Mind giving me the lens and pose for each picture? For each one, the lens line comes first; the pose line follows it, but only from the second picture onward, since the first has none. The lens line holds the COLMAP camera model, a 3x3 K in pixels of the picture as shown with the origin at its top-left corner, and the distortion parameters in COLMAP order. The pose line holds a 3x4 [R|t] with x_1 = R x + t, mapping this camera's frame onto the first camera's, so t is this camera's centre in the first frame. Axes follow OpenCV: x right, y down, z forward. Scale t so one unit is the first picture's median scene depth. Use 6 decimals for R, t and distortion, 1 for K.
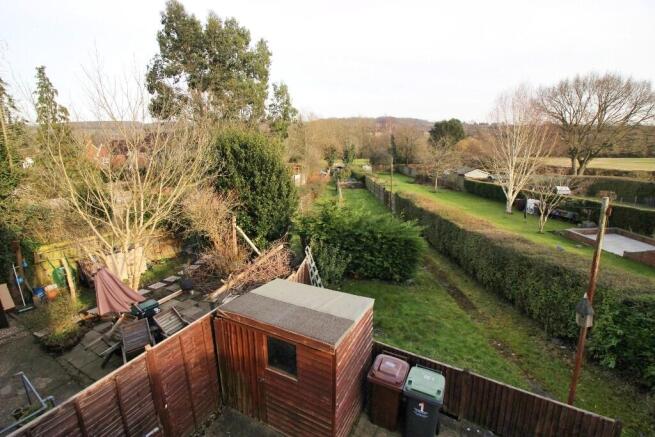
lens RADIAL K [[304.2, 0, 325.3], [0, 304.2, 217.9], [0, 0, 1]] dist [0.001146, -0.000026]
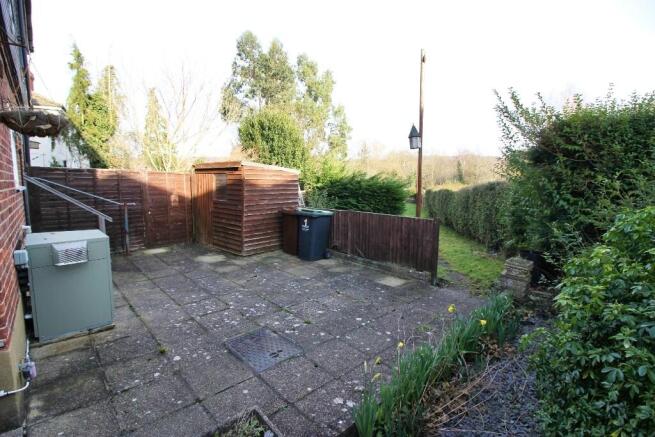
lens RADIAL K [[308.8, 0, 326.6], [0, 308.8, 212.0], [0, 0, 1]] dist [0.001460, 0.000046]
pose [[0.971224, 0.052809, -0.232238, 0.091032], [-0.085298, 0.987552, -0.132154, 0.095590], [0.222369, 0.148161, 0.963639, -0.033851]]
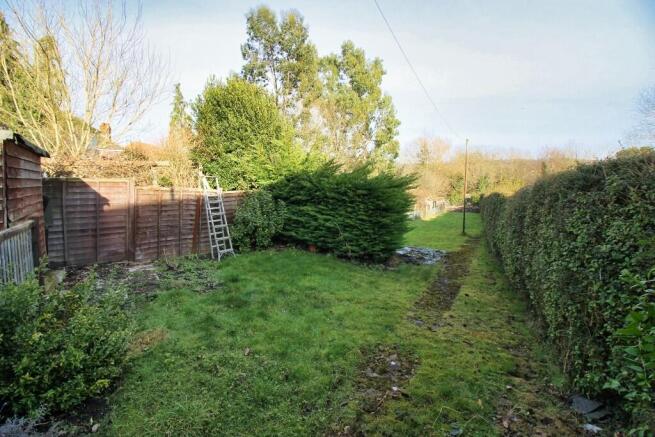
lens RADIAL K [[304.2, 0, 325.3], [0, 304.2, 217.9], [0, 0, 1]] dist [0.001146, -0.000026]
pose [[0.895554, 0.081353, -0.437453, 0.133371], [-0.139691, 0.984842, -0.102824, 0.060401], [0.422457, 0.153193, 0.893343, 0.128037]]
